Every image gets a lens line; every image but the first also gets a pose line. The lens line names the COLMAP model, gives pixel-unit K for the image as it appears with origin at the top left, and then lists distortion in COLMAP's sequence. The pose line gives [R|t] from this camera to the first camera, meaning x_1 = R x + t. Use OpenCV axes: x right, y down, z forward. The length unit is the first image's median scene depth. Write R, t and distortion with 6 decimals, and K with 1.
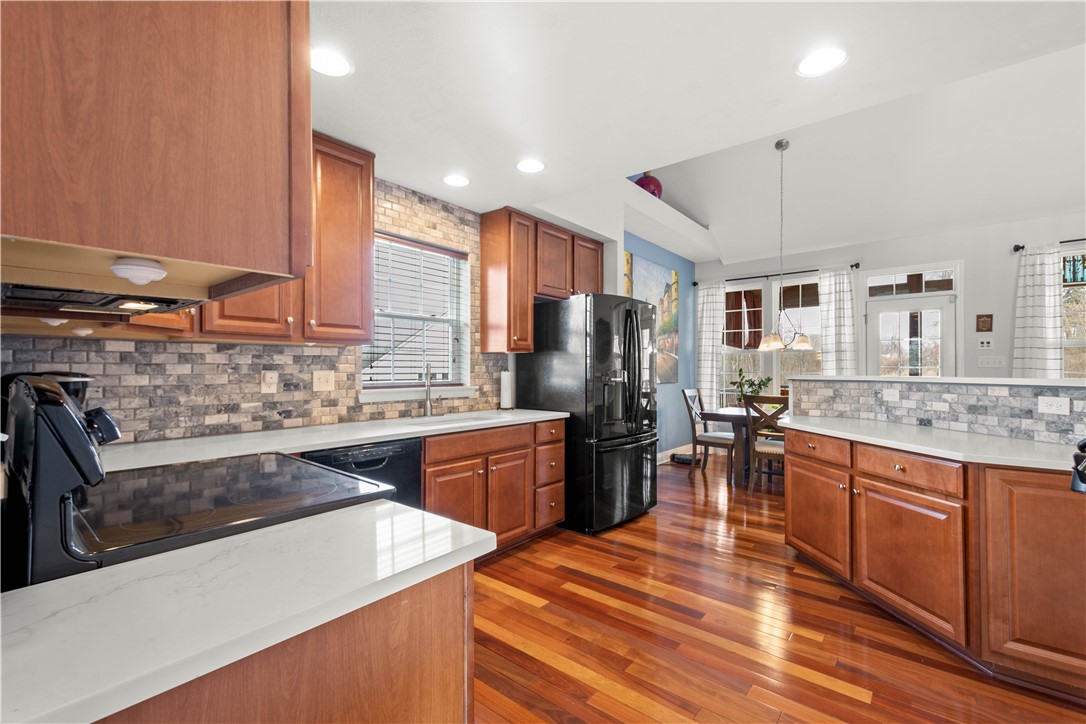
lens RADIAL K [[477.7, 0, 552.0], [0, 477.7, 365.7], [0, 0, 1]] dist [0.007591, -0.000165]
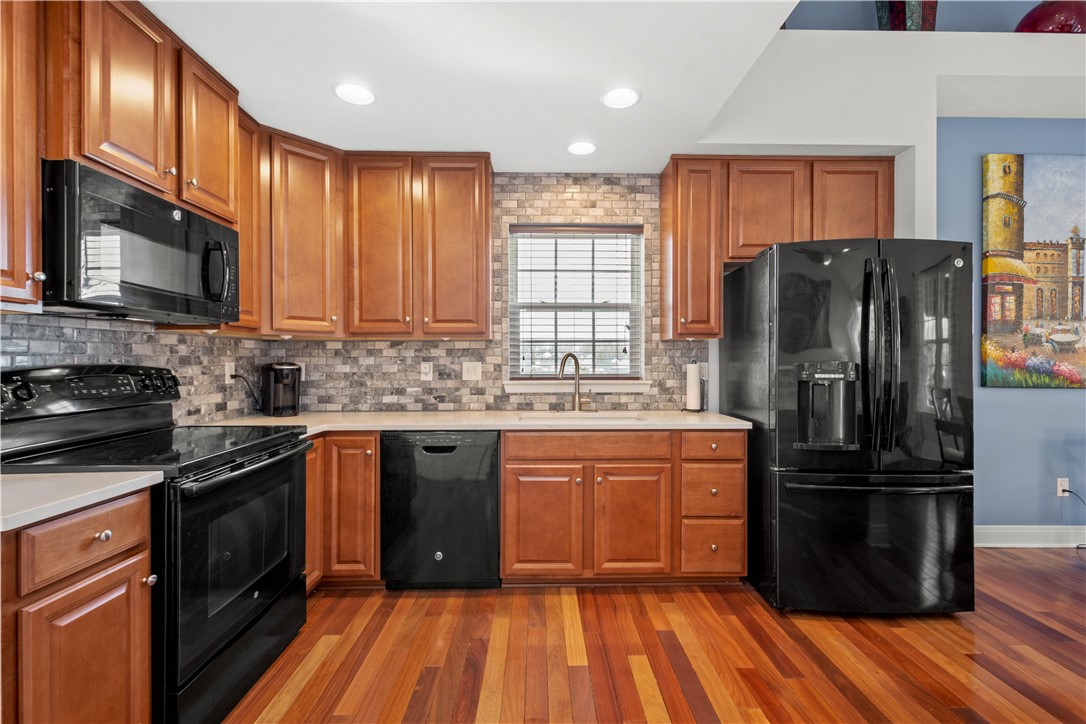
lens RADIAL K [[477.7, 0, 543.8], [0, 477.7, 360.2], [0, 0, 1]] dist [0.007591, -0.000165]
pose [[0.640062, -0.005082, -0.768306, 0.445207], [0.006759, 0.999977, -0.000984, 0.007429], [0.768293, -0.004563, 0.640082, 0.383242]]
